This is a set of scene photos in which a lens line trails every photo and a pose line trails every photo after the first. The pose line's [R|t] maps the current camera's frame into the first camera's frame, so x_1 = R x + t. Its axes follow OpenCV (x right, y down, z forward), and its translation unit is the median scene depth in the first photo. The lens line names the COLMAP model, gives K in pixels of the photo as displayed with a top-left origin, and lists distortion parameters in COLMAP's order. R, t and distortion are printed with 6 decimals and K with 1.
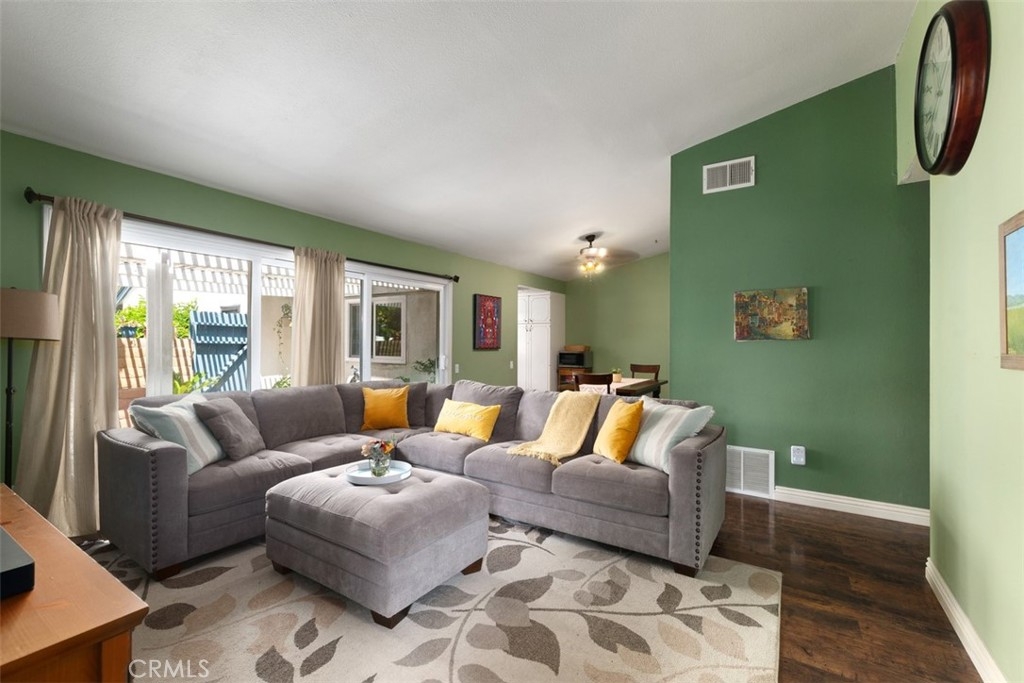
lens RADIAL K [[442.7, 0, 510.8], [0, 442.7, 338.1], [0, 0, 1]] dist [0.002163, -0.000494]
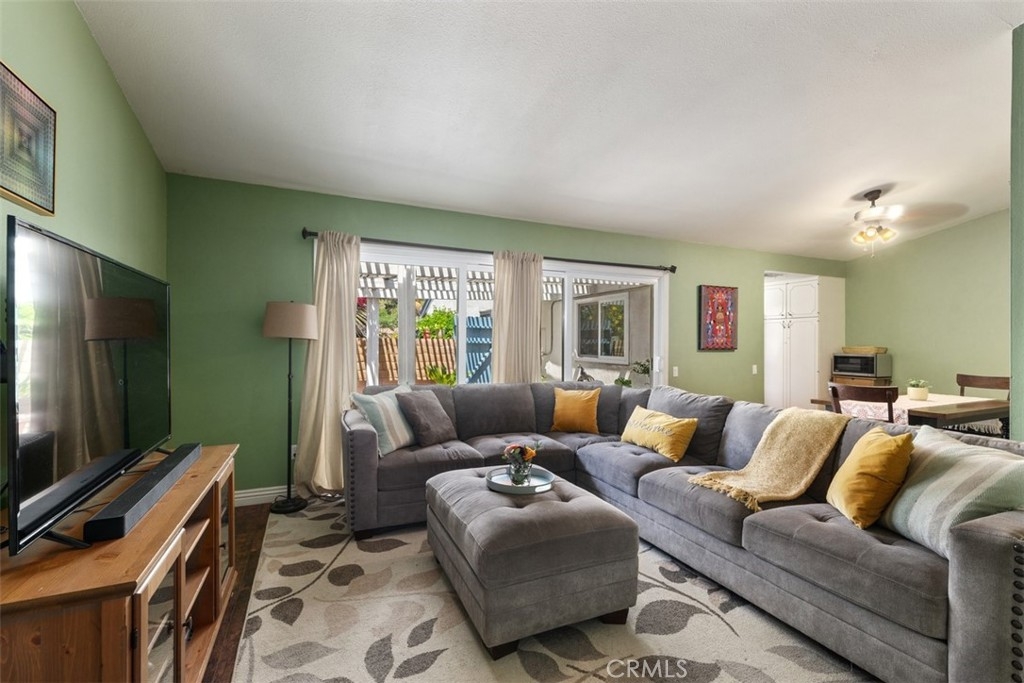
lens RADIAL K [[442.7, 0, 510.8], [0, 442.7, 338.1], [0, 0, 1]] dist [0.002163, -0.000494]
pose [[0.839799, -0.006200, -0.542861, 0.148470], [0.005668, 0.999980, -0.002652, 0.005921], [0.542867, -0.000849, 0.839818, 0.161890]]
